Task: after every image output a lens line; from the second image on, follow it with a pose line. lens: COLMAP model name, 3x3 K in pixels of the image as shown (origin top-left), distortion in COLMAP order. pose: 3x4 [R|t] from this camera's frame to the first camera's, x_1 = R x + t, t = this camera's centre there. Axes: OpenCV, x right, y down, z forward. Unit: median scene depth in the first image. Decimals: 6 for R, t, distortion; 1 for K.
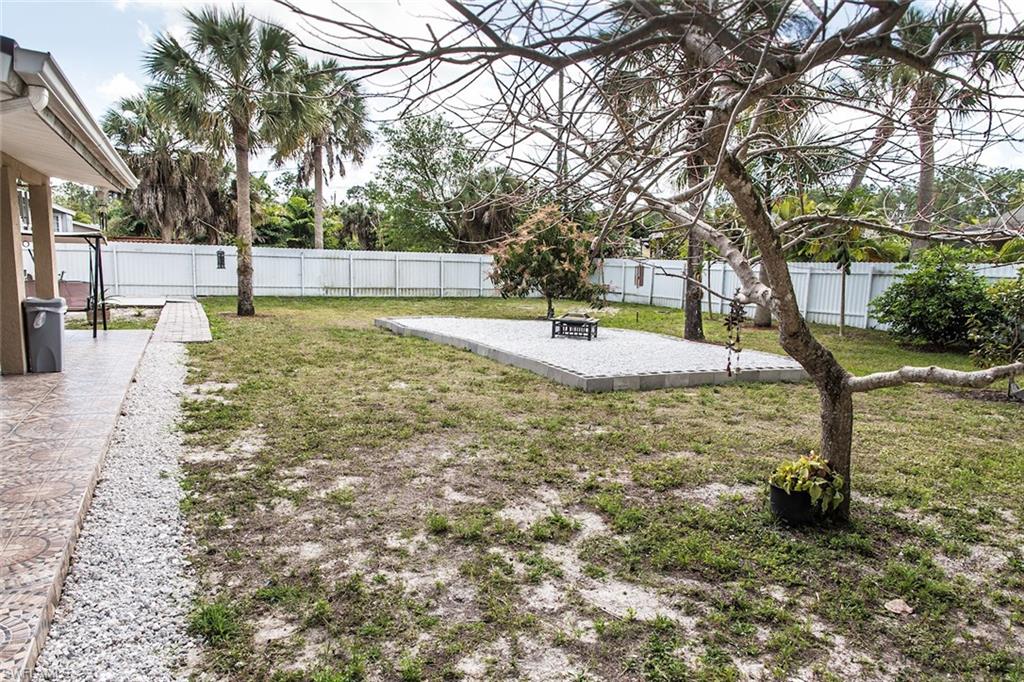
lens RADIAL K [[699.4, 0, 509.9], [0, 699.4, 346.0], [0, 0, 1]] dist [0.002673, 0.003139]
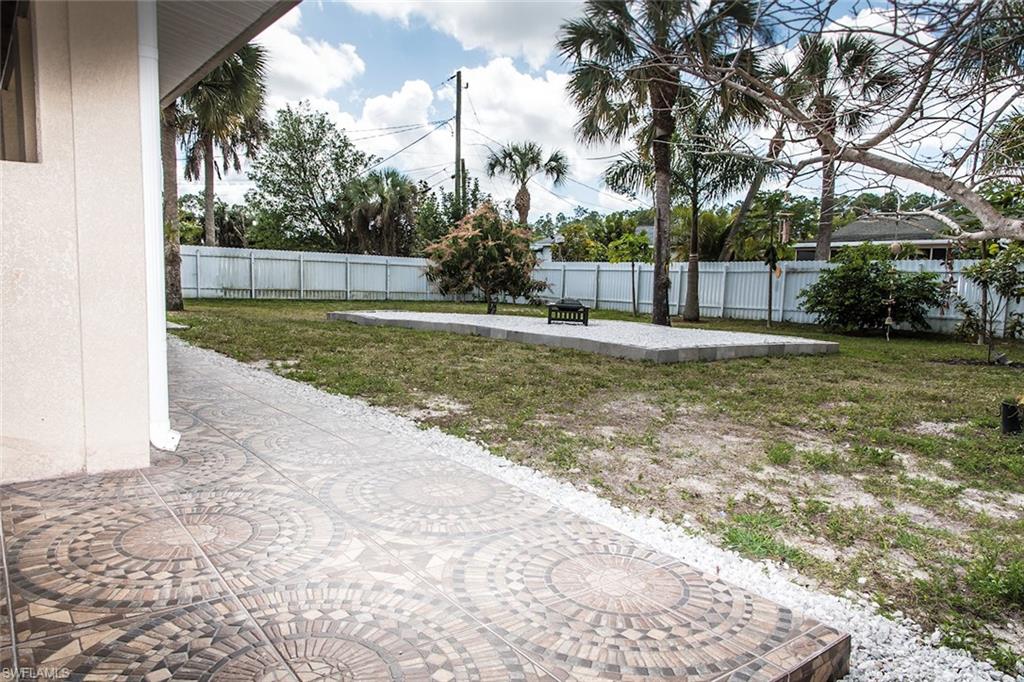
lens RADIAL K [[699.4, 0, 512.0], [0, 699.4, 338.4], [0, 0, 1]] dist [0.002673, 0.003139]
pose [[0.975638, -0.014120, 0.218932, -0.124338], [0.021374, 0.999297, -0.030804, 0.022946], [-0.218343, 0.034733, 0.975254, 0.033192]]
